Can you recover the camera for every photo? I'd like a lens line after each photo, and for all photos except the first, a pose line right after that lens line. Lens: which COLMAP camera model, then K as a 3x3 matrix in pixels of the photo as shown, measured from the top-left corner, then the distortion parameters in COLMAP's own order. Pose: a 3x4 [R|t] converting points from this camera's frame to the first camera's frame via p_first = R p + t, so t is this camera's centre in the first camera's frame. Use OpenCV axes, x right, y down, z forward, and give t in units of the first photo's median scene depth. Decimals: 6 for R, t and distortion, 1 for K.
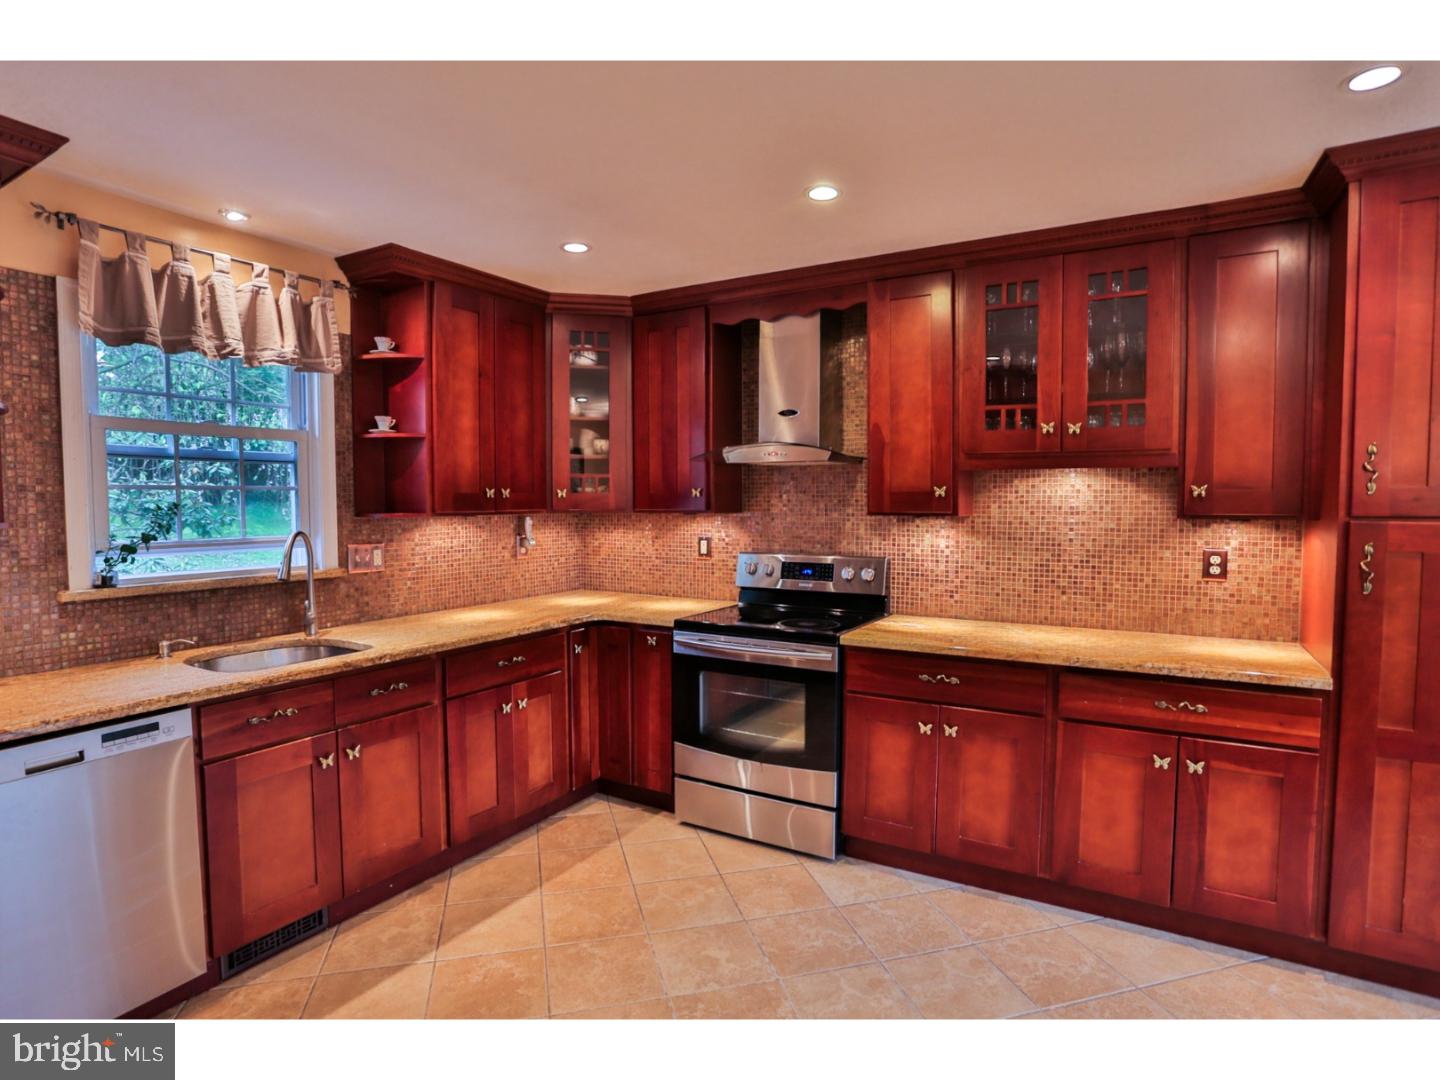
lens RADIAL K [[747.3, 0, 720.0], [0, 747.3, 540.0], [0, 0, 1]] dist [-0.087370, 0.043329]
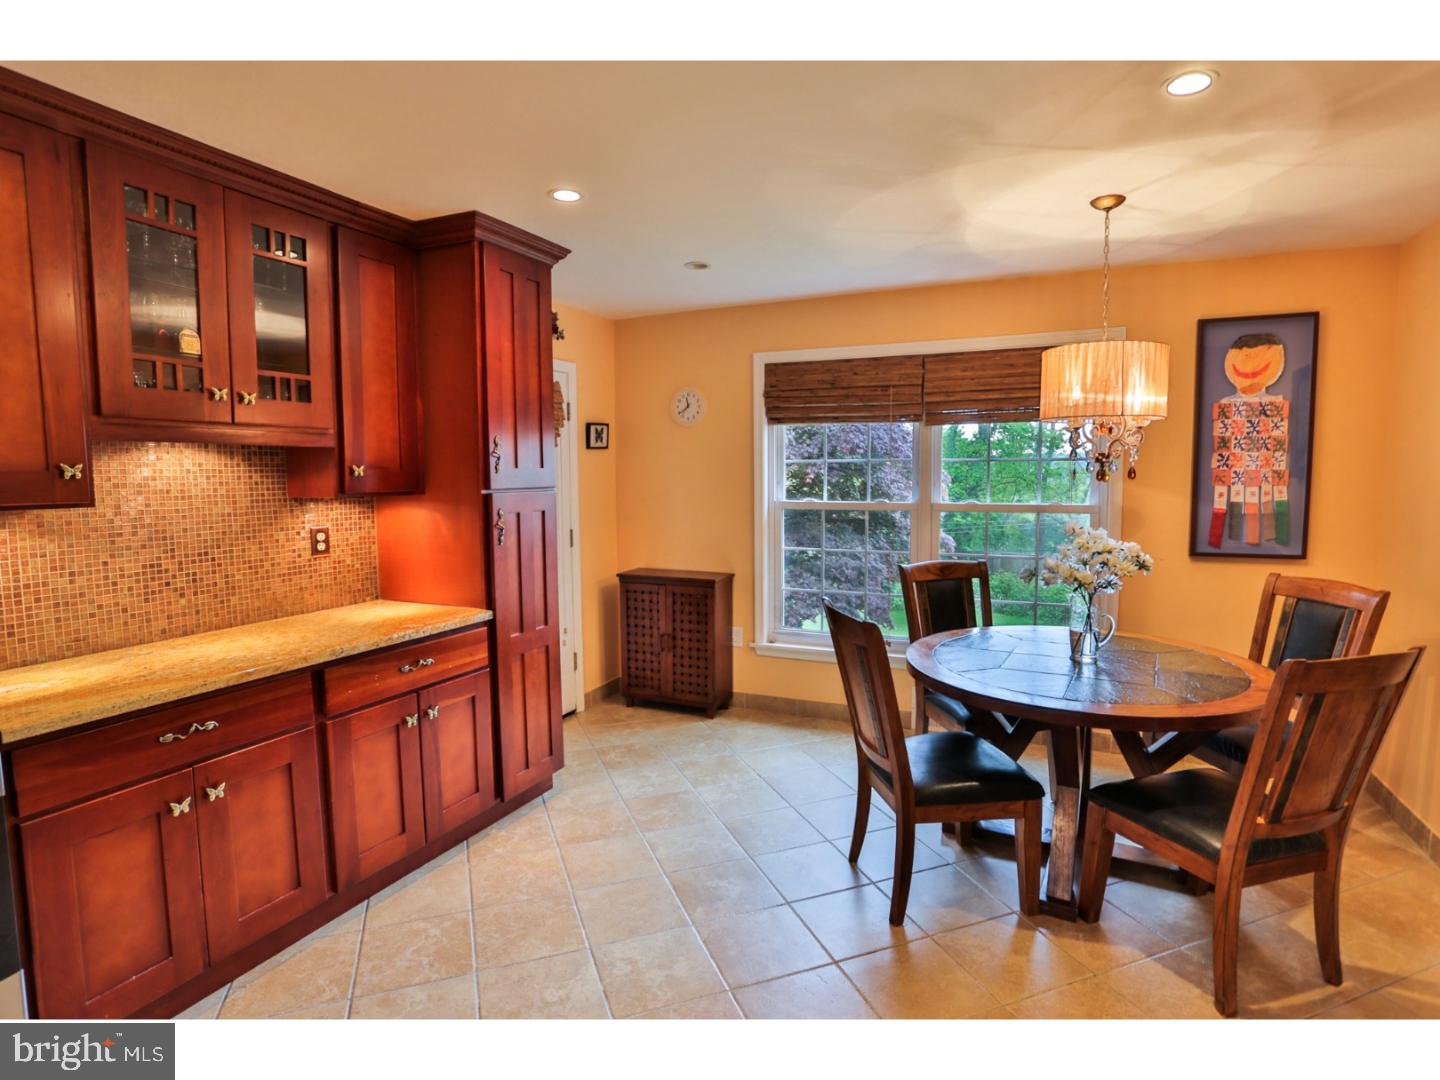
lens RADIAL K [[747.3, 0, 720.0], [0, 747.3, 540.0], [0, 0, 1]] dist [-0.087370, 0.043329]
pose [[-0.097513, -0.085845, 0.991525, -0.397571], [0.058867, 0.994031, 0.091851, -0.029102], [-0.993492, 0.067325, -0.091878, 0.492246]]
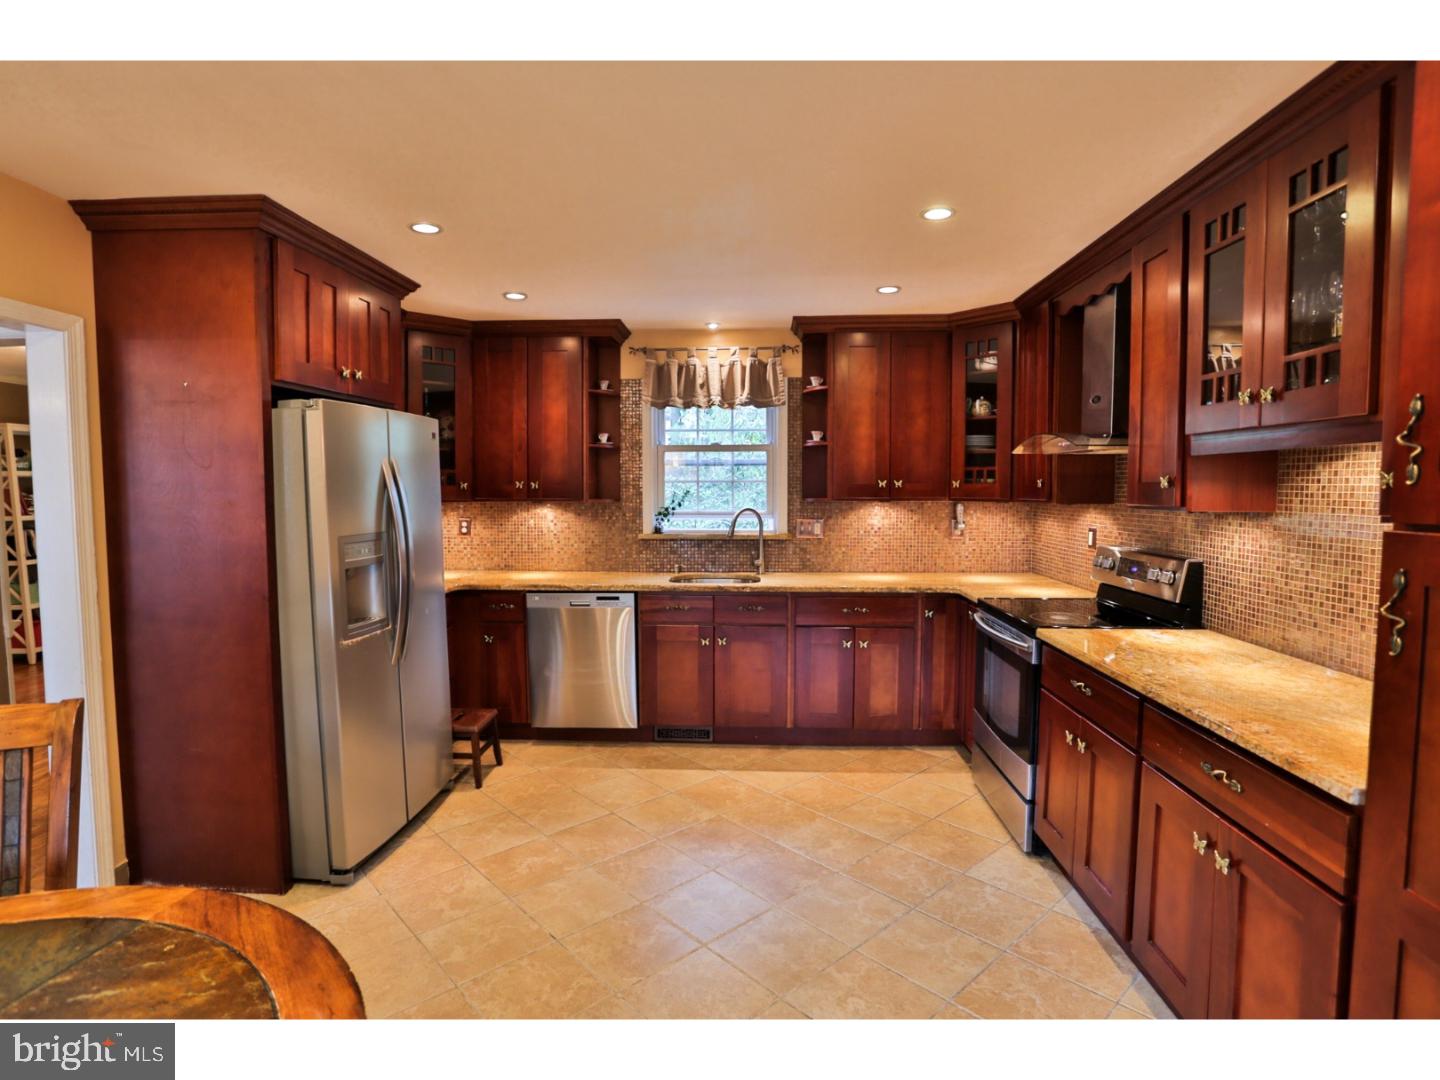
lens RADIAL K [[747.3, 0, 720.0], [0, 747.3, 540.0], [0, 0, 1]] dist [-0.087370, 0.043329]
pose [[0.459653, 0.062308, -0.885910, 0.808237], [-0.045920, 0.997869, 0.046357, -0.014249], [0.886911, 0.019373, 0.461534, 0.167211]]
